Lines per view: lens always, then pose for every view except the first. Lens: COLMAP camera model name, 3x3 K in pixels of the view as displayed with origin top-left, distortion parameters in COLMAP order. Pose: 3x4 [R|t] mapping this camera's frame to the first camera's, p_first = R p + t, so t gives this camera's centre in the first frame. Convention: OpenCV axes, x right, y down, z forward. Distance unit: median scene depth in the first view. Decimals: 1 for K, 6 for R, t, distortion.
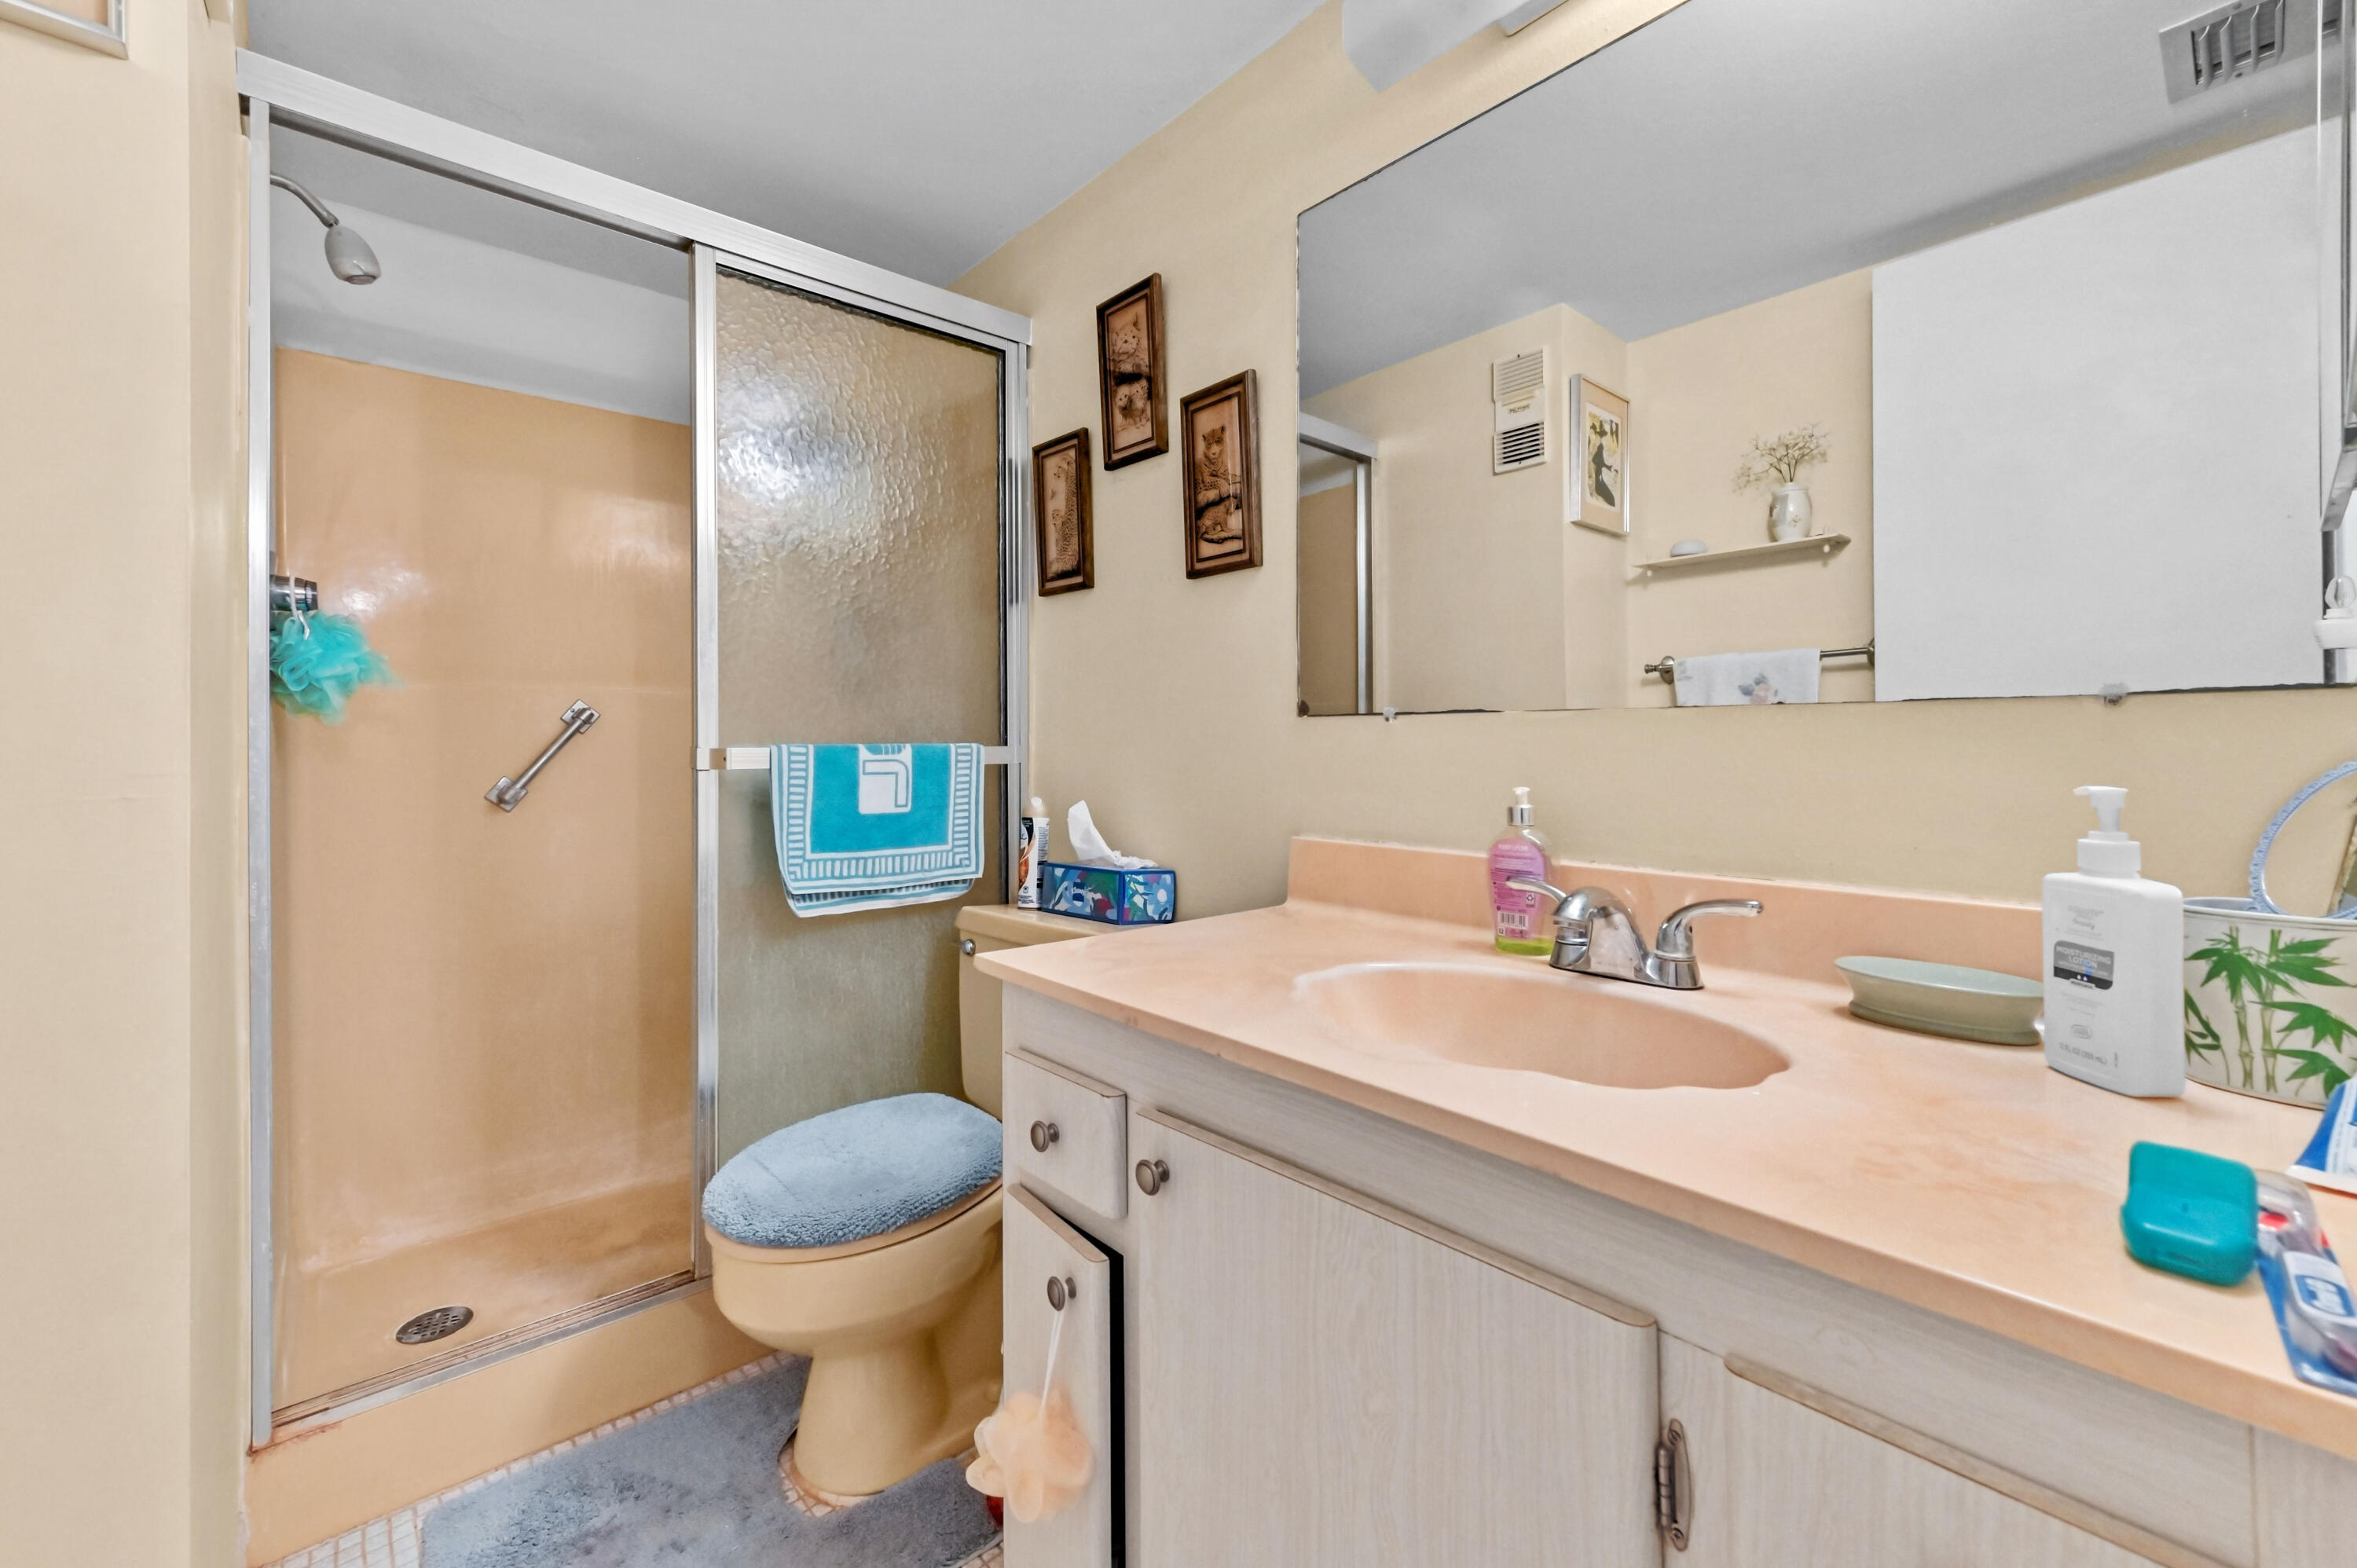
lens RADIAL K [[936.6, 0, 1184.0], [0, 936.6, 743.0], [0, 0, 1]] dist [0.015048, 0.000522]
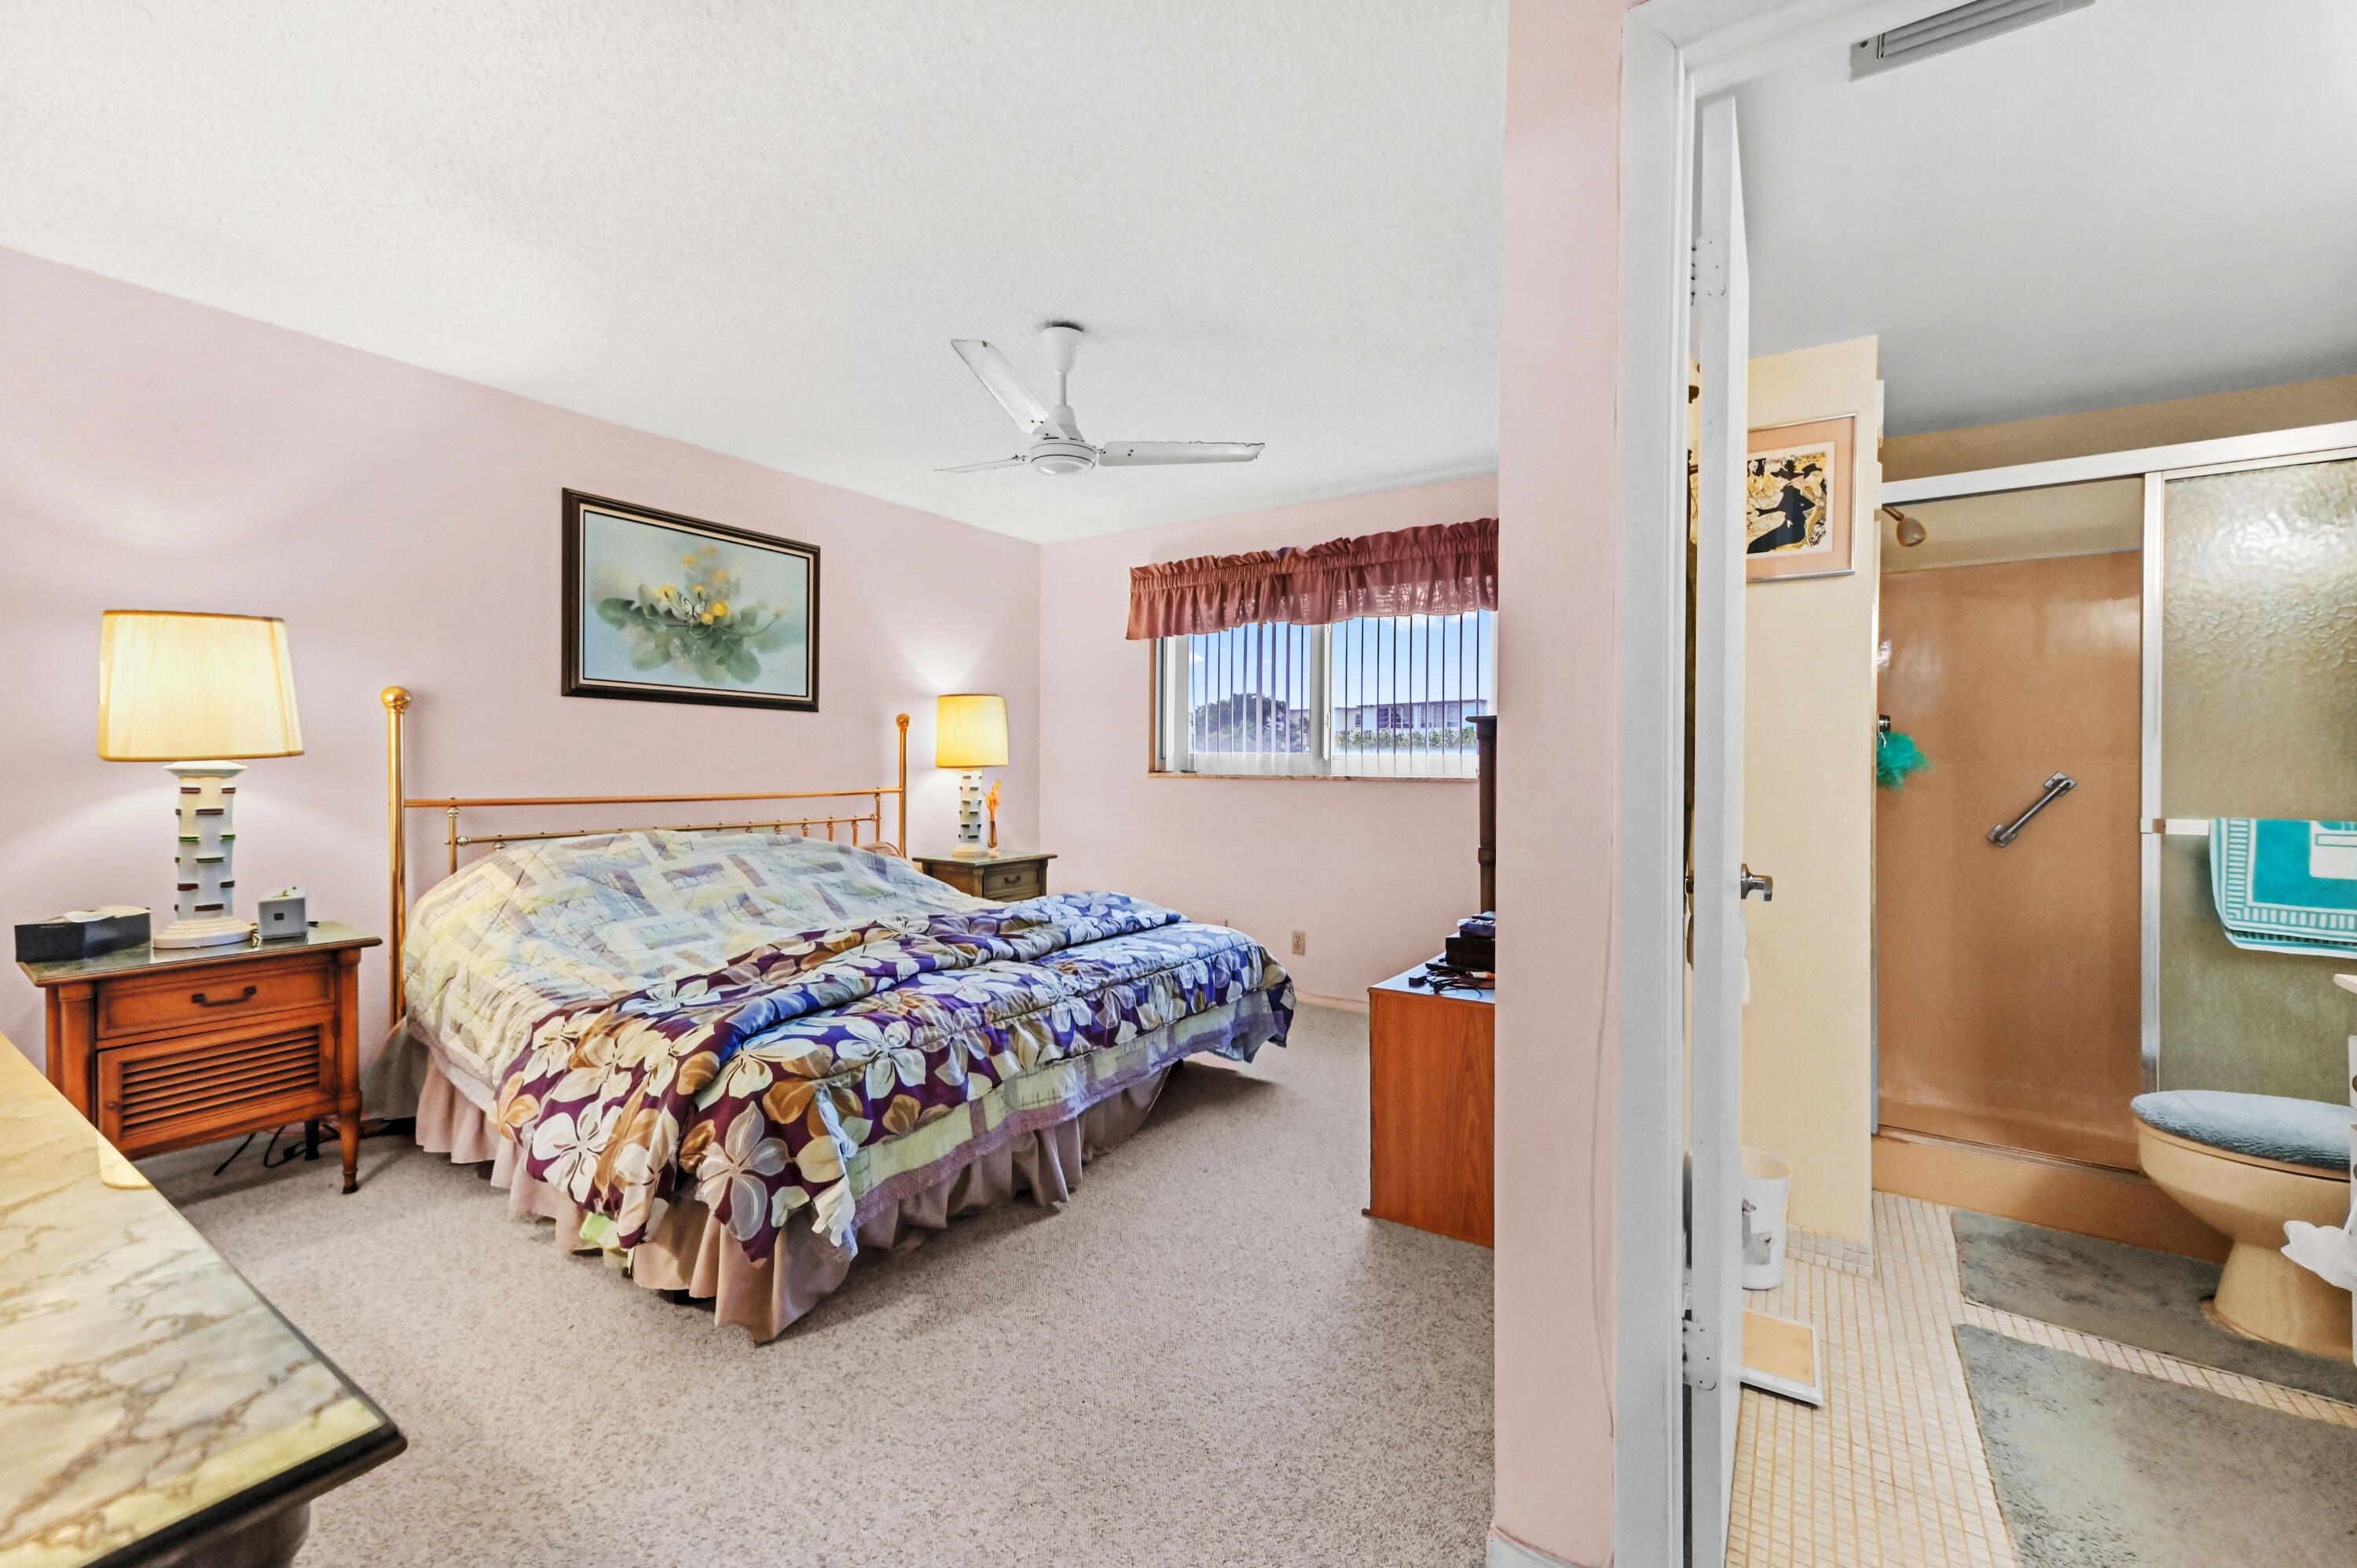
lens RADIAL K [[936.6, 0, 1176.2], [0, 936.6, 775.7], [0, 0, 1]] dist [0.015048, 0.000522]
pose [[0.229601, 0.011426, -0.973218, 0.550054], [-0.008241, 0.999918, 0.009795, -0.058904], [0.973250, 0.005772, 0.229677, -0.763726]]
